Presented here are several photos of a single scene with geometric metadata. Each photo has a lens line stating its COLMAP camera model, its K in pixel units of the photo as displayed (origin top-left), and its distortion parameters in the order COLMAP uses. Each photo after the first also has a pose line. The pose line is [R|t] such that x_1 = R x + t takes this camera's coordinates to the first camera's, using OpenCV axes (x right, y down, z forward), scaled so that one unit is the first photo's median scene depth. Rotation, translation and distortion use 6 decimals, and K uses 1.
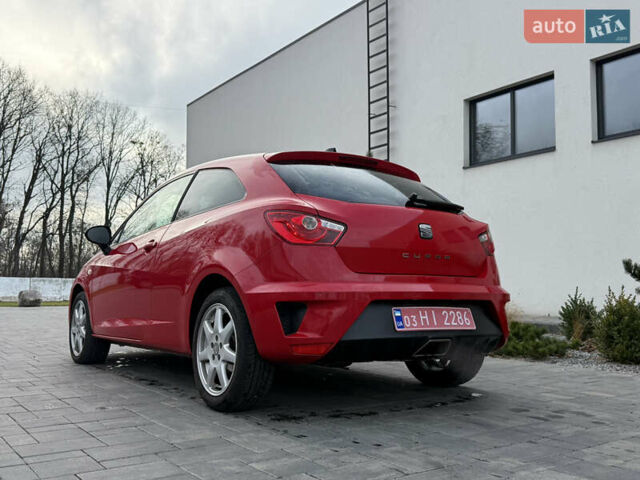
lens RADIAL K [[629.3, 0, 319.9], [0, 629.3, 234.1], [0, 0, 1]] dist [0.178475, -0.367913]
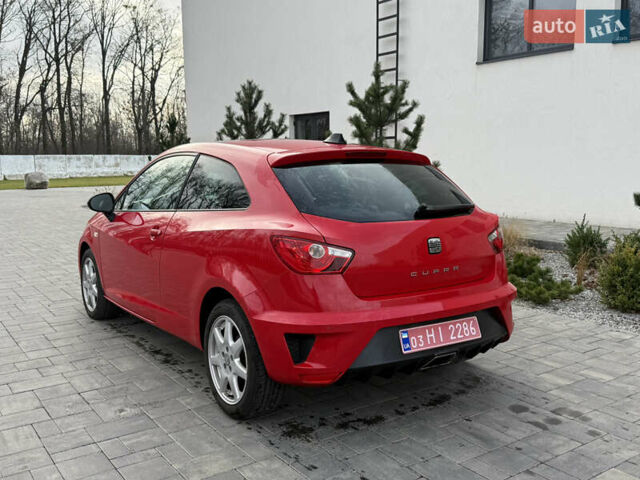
lens RADIAL K [[630.5, 0, 323.6], [0, 630.5, 239.6], [0, 0, 1]] dist [0.174171, -0.362826]
pose [[0.999938, -0.010069, -0.004803, -0.000296], [0.010869, 0.976347, 0.215938, -0.134395], [0.002516, -0.215977, 0.976395, 0.022321]]
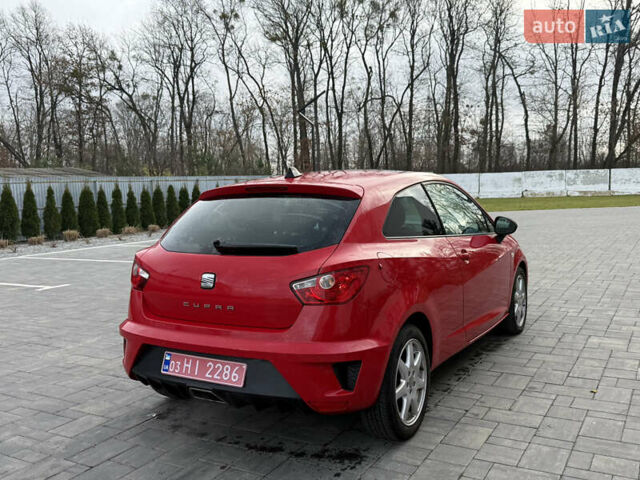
lens RADIAL K [[629.3, 0, 319.9], [0, 629.3, 234.1], [0, 0, 1]] dist [0.178475, -0.367913]
pose [[0.426251, 0.059289, -0.902660, 0.676573], [0.110126, 0.987027, 0.116834, -0.103928], [0.897876, -0.149207, 0.414192, 0.442617]]
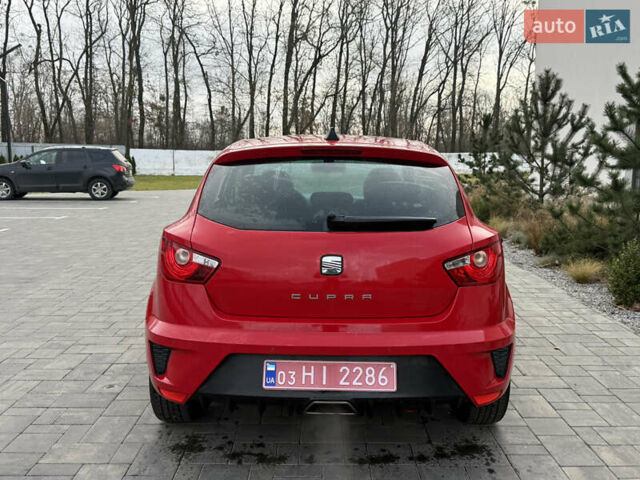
lens RADIAL K [[630.5, 0, 323.6], [0, 630.5, 239.6], [0, 0, 1]] dist [0.174171, -0.362826]
pose [[0.819542, 0.075037, -0.568085, 0.358460], [0.049824, 0.978303, 0.201100, -0.115964], [0.570849, -0.193114, 0.798022, 0.213980]]
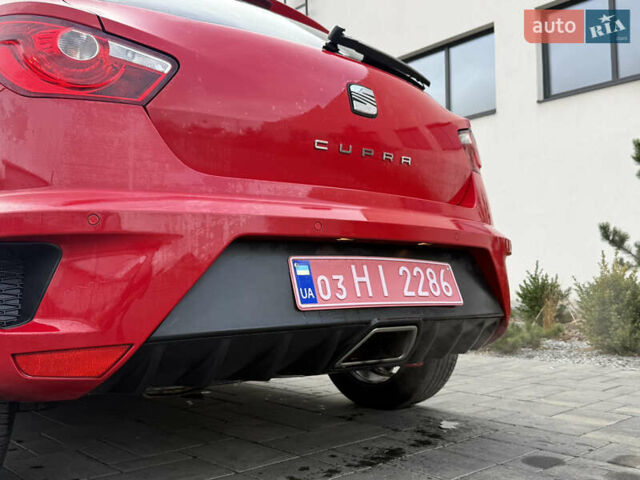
lens RADIAL K [[630.5, 0, 323.6], [0, 630.5, 239.6], [0, 0, 1]] dist [0.174171, -0.362826]
pose [[0.992515, -0.011303, 0.121597, 0.046573], [0.009355, 0.999819, 0.016573, 0.053518], [-0.121762, -0.015312, 0.992441, 0.312404]]
